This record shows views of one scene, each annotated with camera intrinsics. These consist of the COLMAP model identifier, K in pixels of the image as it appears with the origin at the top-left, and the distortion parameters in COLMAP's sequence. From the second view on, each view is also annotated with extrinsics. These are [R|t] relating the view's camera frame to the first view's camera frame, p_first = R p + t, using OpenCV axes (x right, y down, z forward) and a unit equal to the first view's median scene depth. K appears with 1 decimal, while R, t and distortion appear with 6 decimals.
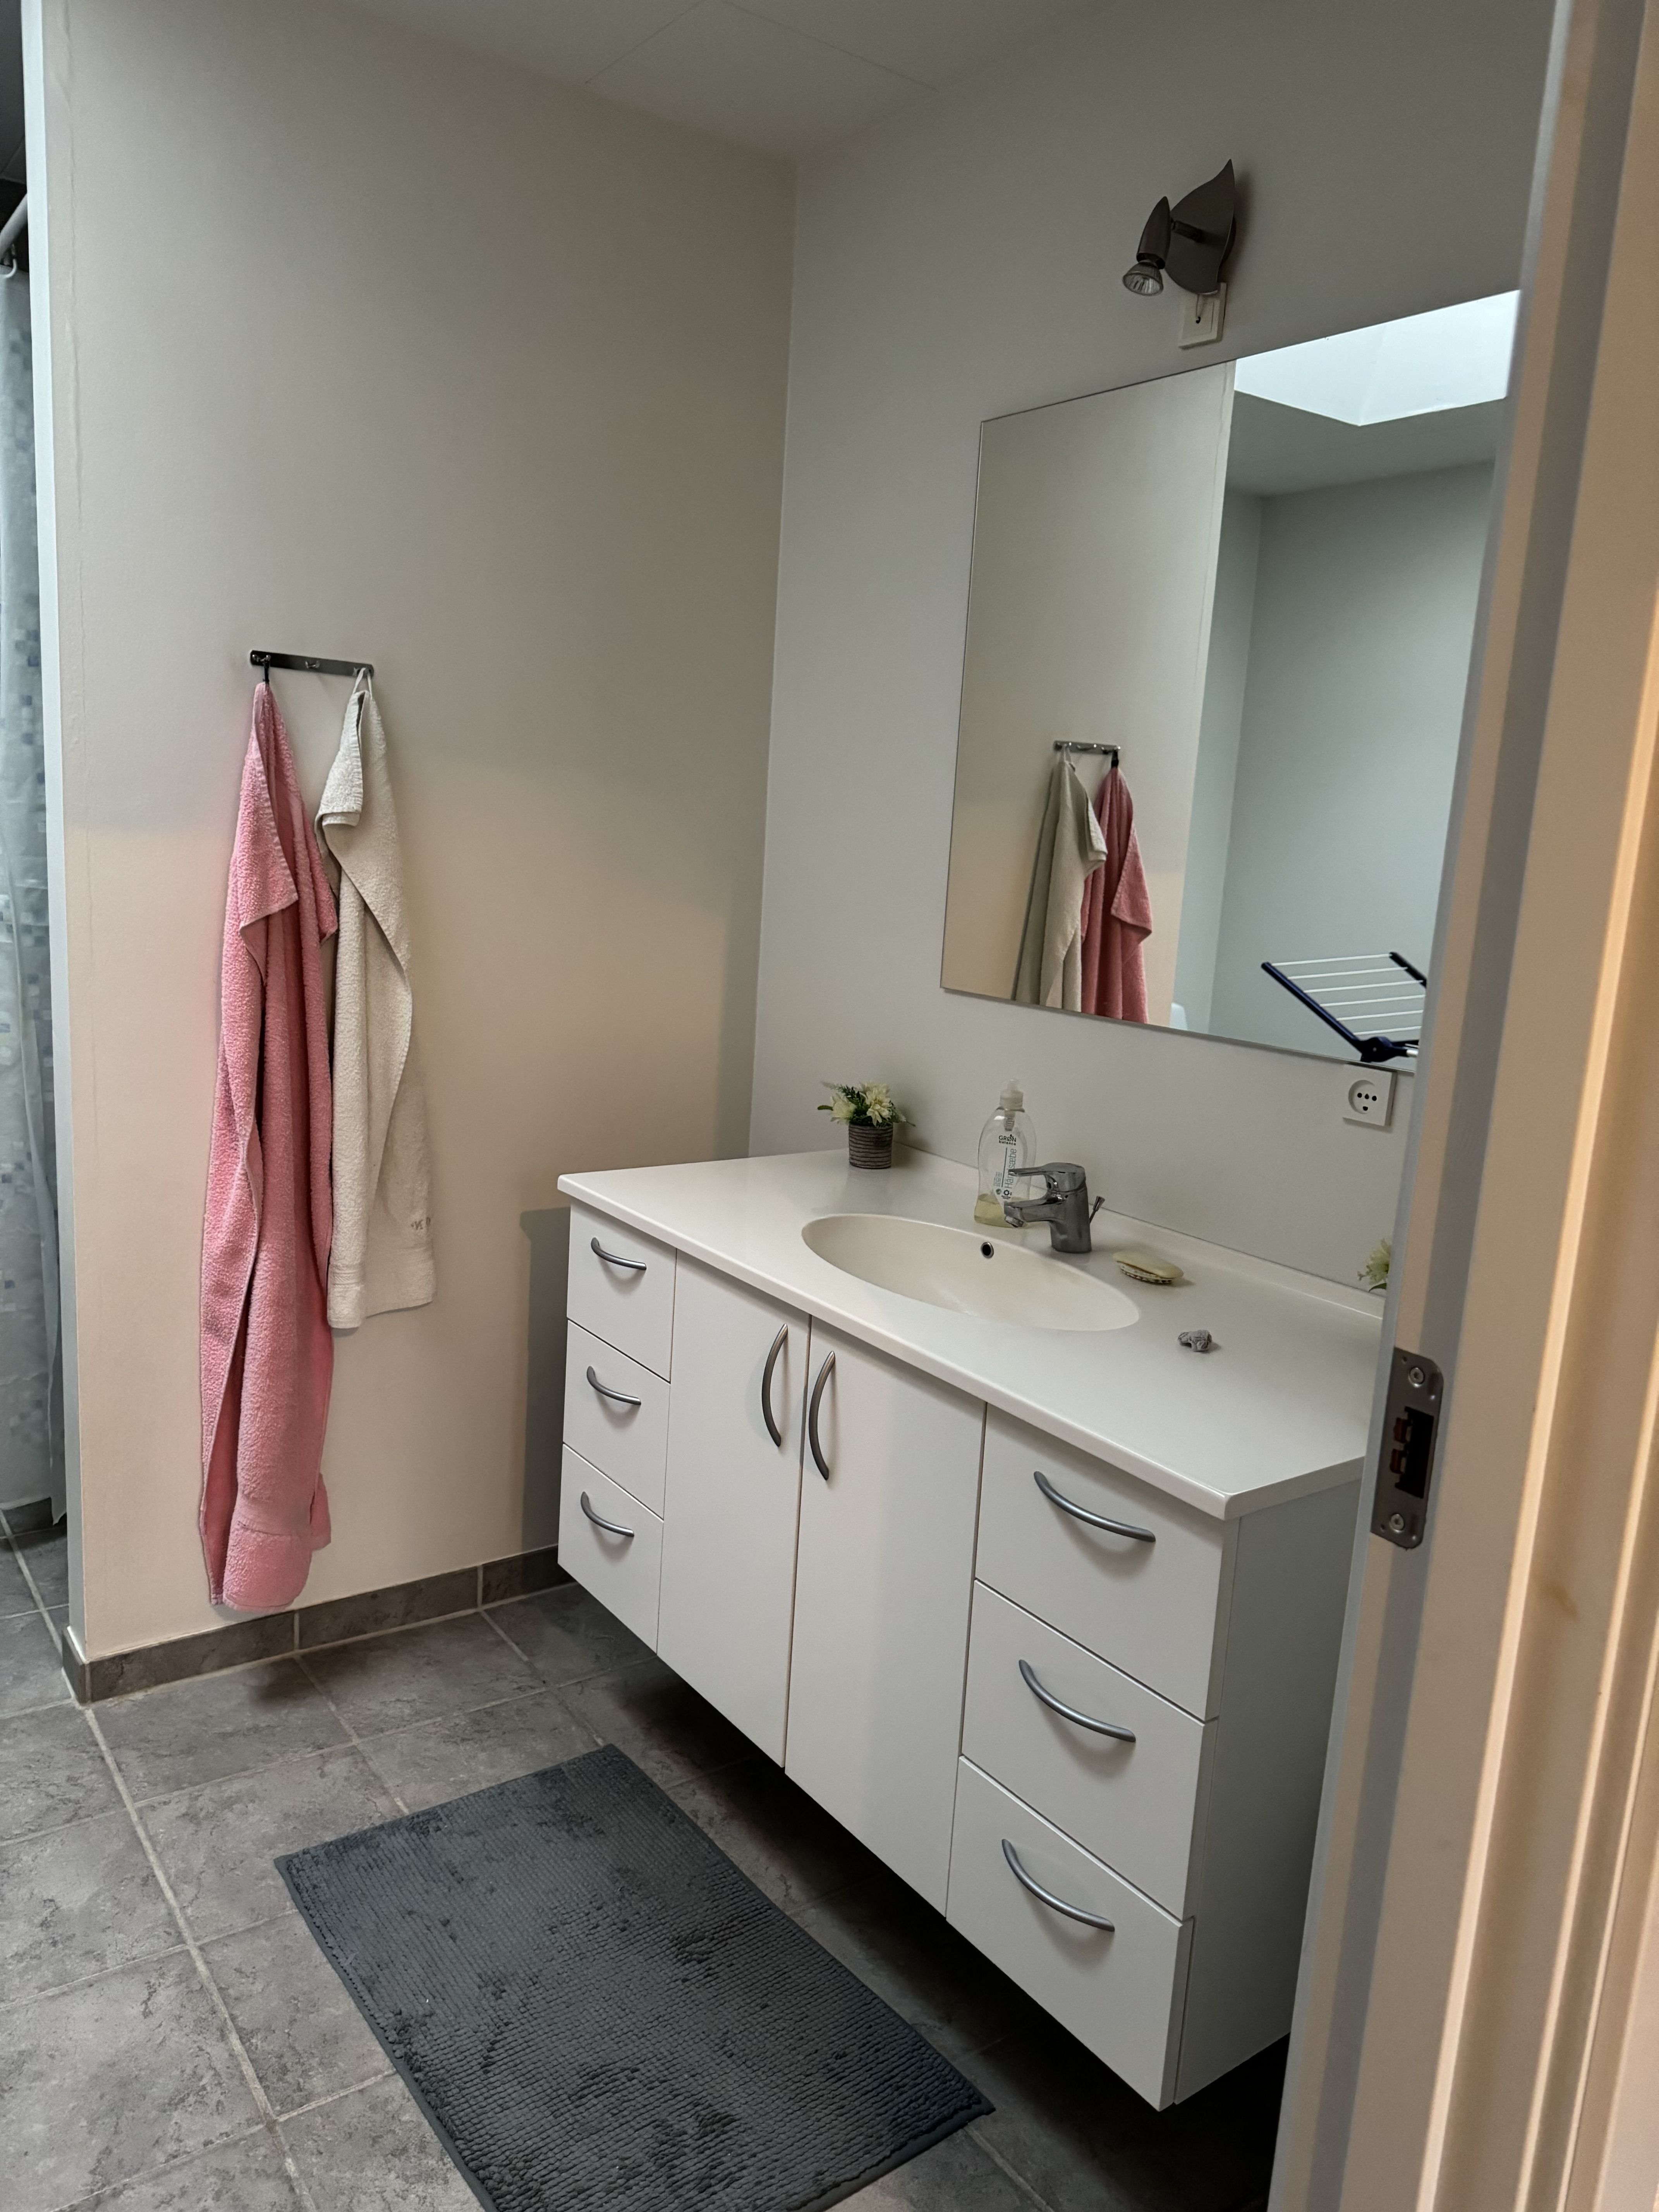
lens RADIAL K [[1592.8, 0, 829.5], [0, 1592.8, 1106.0], [0, 0, 1]] dist [-0.002423, -0.001203]
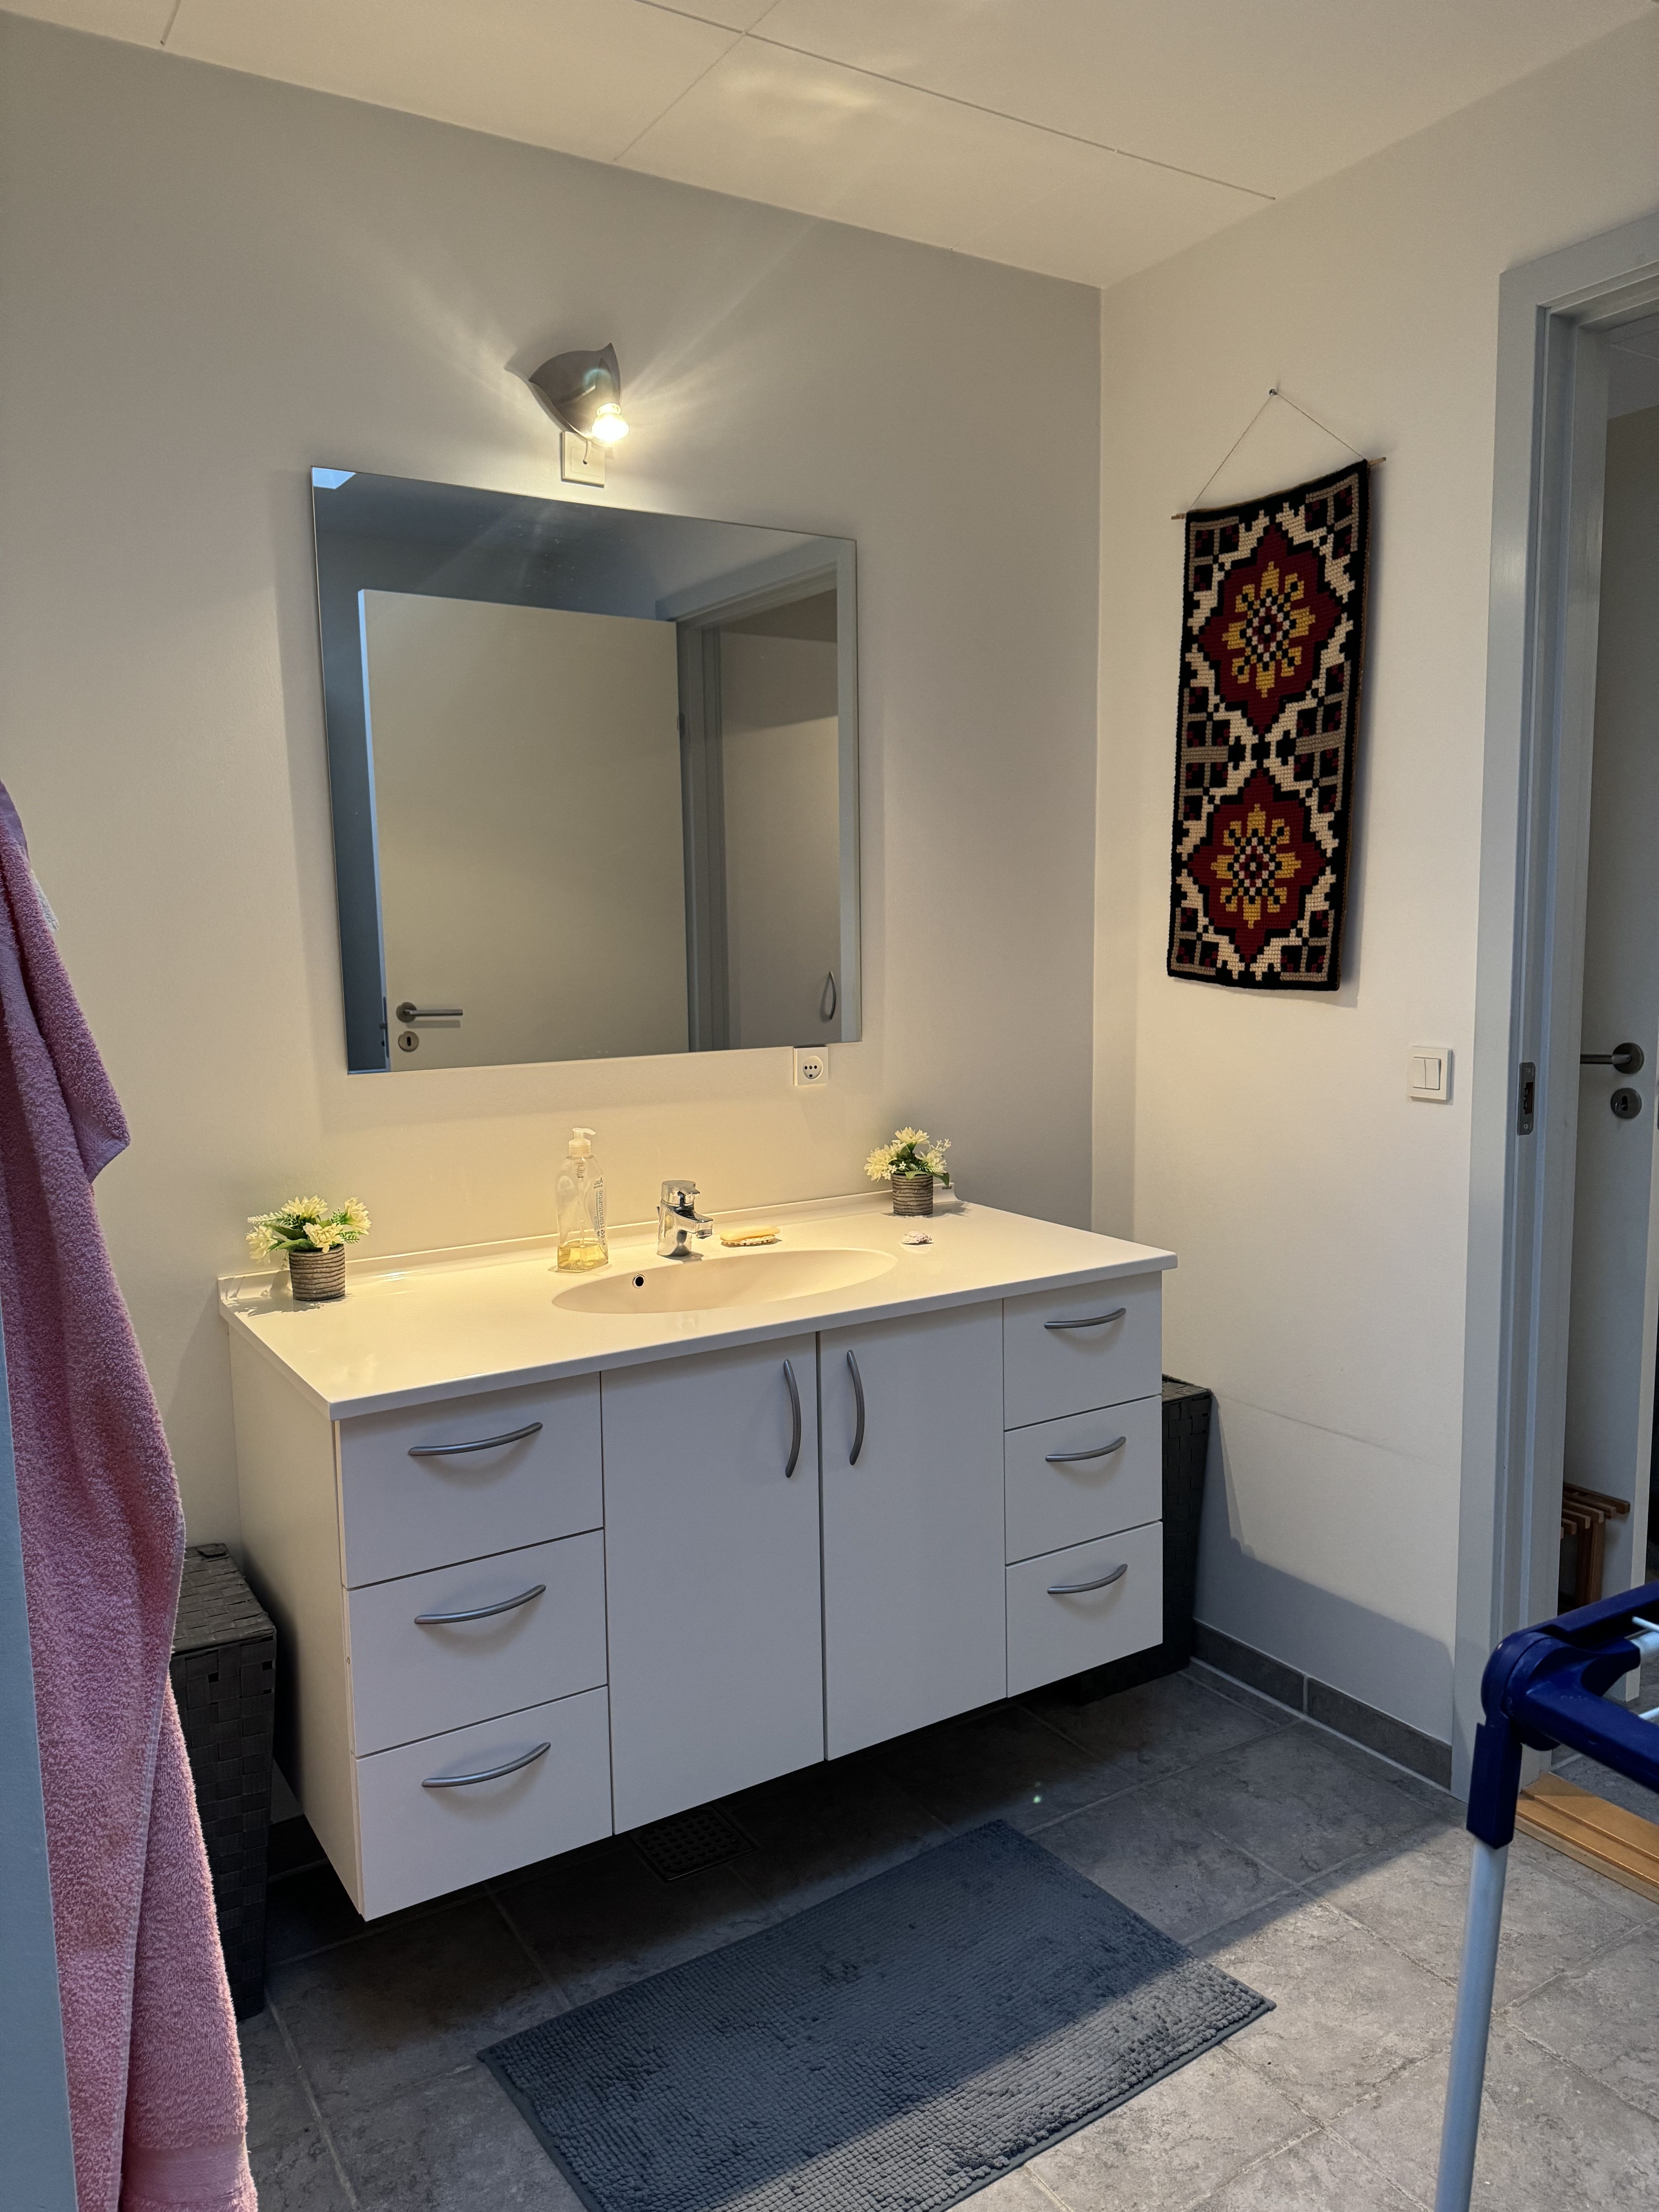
lens RADIAL K [[1577.3, 0, 829.5], [0, 1577.3, 1106.0], [0, 0, 1]] dist [0.008758, -0.000507]
pose [[0.067345, -0.191924, 0.979096, -1.165058], [0.201191, 0.963778, 0.175083, -0.237887], [-0.977234, 0.185194, 0.103519, 0.927920]]
